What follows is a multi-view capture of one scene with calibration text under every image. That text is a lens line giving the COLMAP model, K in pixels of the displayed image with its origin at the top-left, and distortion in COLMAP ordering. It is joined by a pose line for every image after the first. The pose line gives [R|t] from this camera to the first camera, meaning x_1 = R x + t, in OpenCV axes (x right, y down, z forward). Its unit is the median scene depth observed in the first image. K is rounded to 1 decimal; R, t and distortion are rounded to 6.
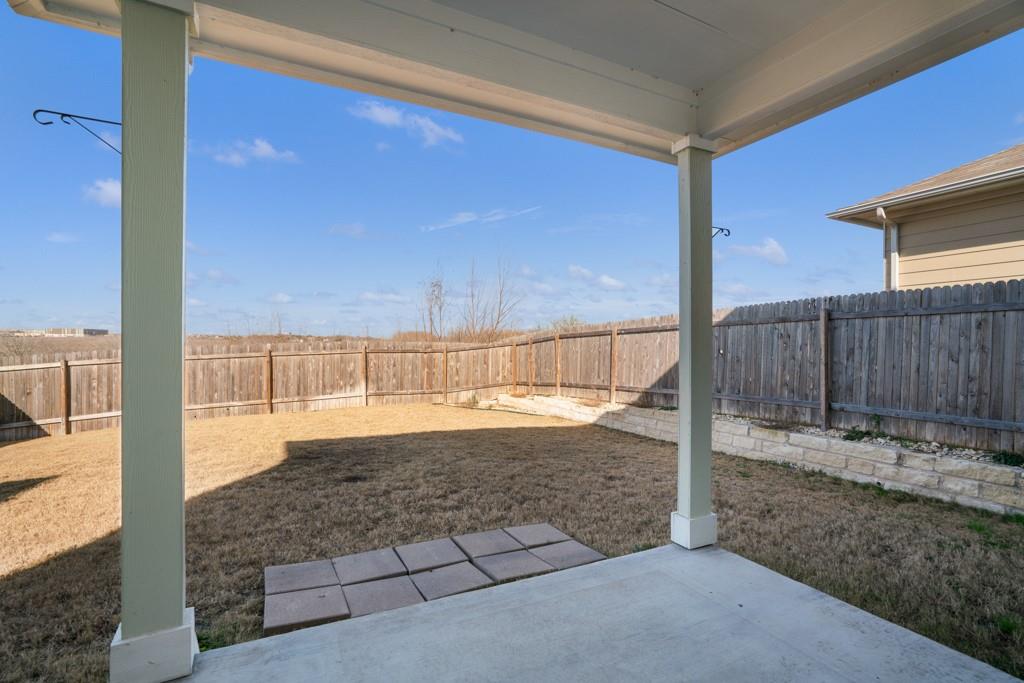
lens RADIAL K [[474.8, 0, 506.6], [0, 474.8, 348.6], [0, 0, 1]] dist [-0.046916, 0.027458]
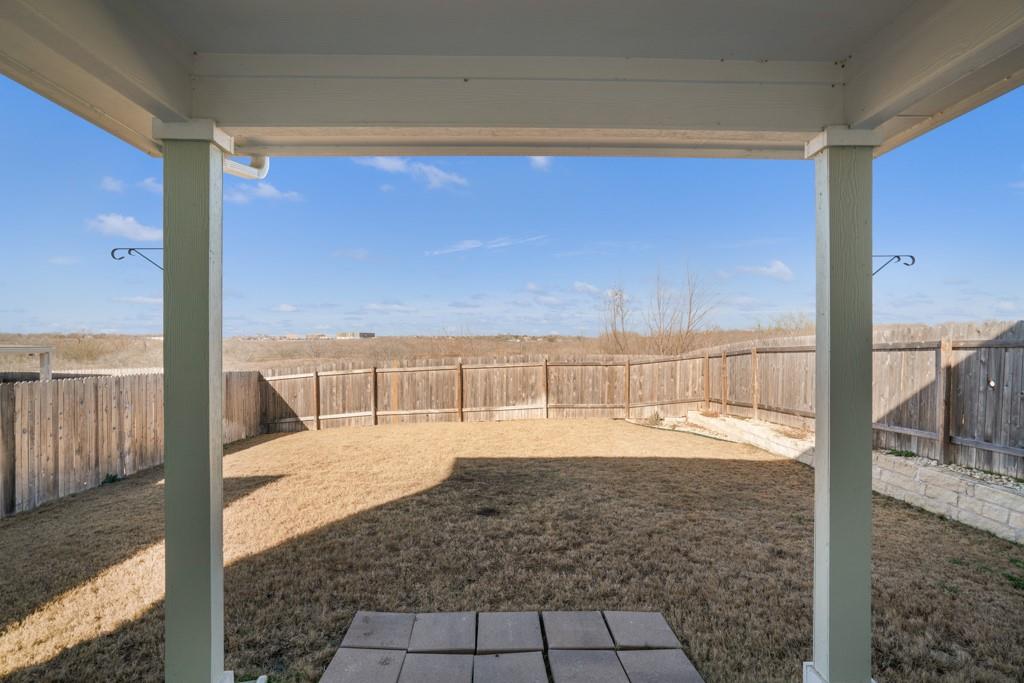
lens RADIAL K [[474.8, 0, 506.6], [0, 474.8, 348.6], [0, 0, 1]] dist [-0.046916, 0.027458]
pose [[0.907391, -0.003471, -0.420272, 0.071140], [0.004124, 0.999991, 0.000645, -0.038421], [0.420266, -0.002318, 0.907398, 0.050278]]
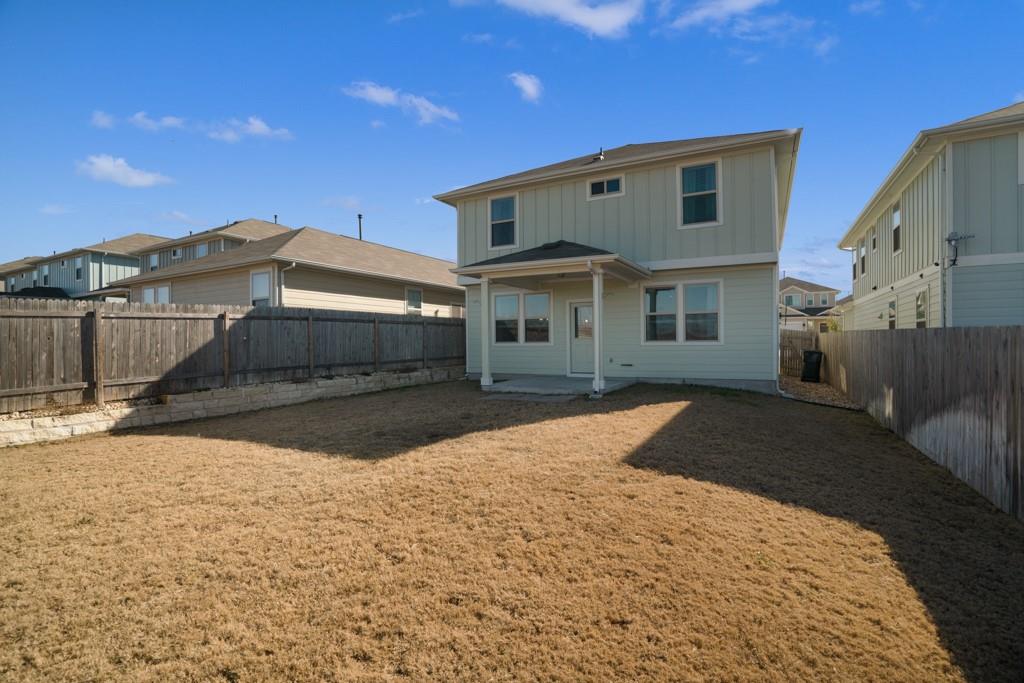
lens RADIAL K [[480.4, 0, 509.8], [0, 480.4, 339.4], [0, 0, 1]] dist [-0.047400, 0.009640]
pose [[-0.584939, -0.000980, 0.811076, -0.841175], [-0.000366, 0.999999, 0.000944, 0.007443], [-0.811077, 0.000255, -0.584939, 0.920168]]
